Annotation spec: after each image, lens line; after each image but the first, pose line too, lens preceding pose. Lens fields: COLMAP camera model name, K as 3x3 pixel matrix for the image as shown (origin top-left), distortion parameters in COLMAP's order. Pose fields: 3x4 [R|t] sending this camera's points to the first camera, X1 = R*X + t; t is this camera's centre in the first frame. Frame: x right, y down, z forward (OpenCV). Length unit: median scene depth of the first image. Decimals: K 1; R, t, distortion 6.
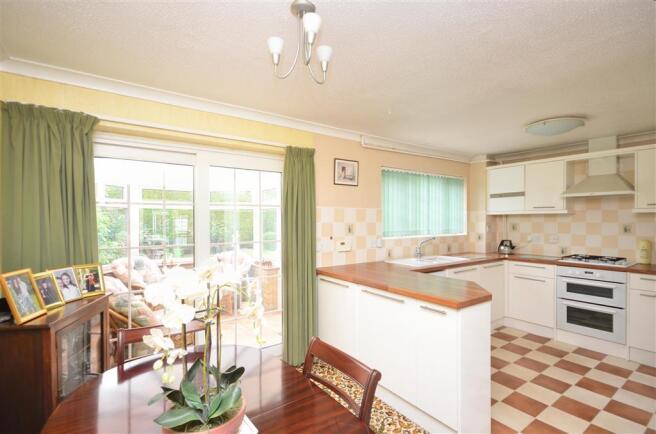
lens RADIAL K [[307.8, 0, 333.7], [0, 307.8, 222.7], [0, 0, 1]] dist [-0.001243, -0.000325]
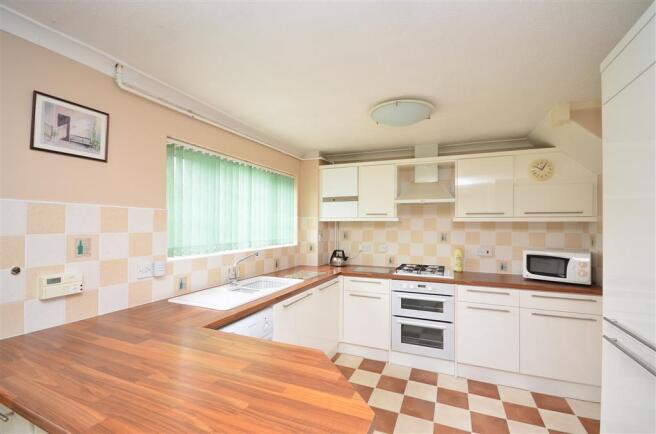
lens RADIAL K [[285.7, 0, 334.0], [0, 285.7, 222.0], [0, 0, 1]] dist [0.001707, -0.010250]
pose [[0.850083, 0.012766, 0.526494, 0.138186], [-0.003145, 0.999811, -0.019164, -0.010949], [-0.526639, 0.014635, 0.849963, 0.365976]]
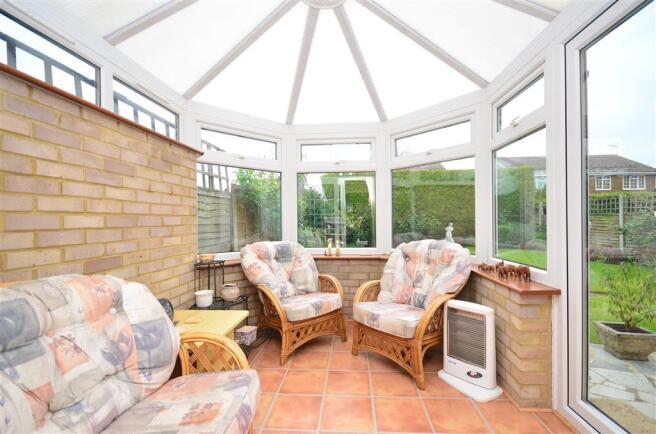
lens RADIAL K [[285.7, 0, 334.0], [0, 285.7, 222.0], [0, 0, 1]] dist [0.001707, -0.010250]
pose [[0.764996, -0.004962, -0.644016, -0.216154], [0.004949, 0.999986, -0.001826, 0.091767], [0.644017, -0.001790, 0.765009, 0.784897]]
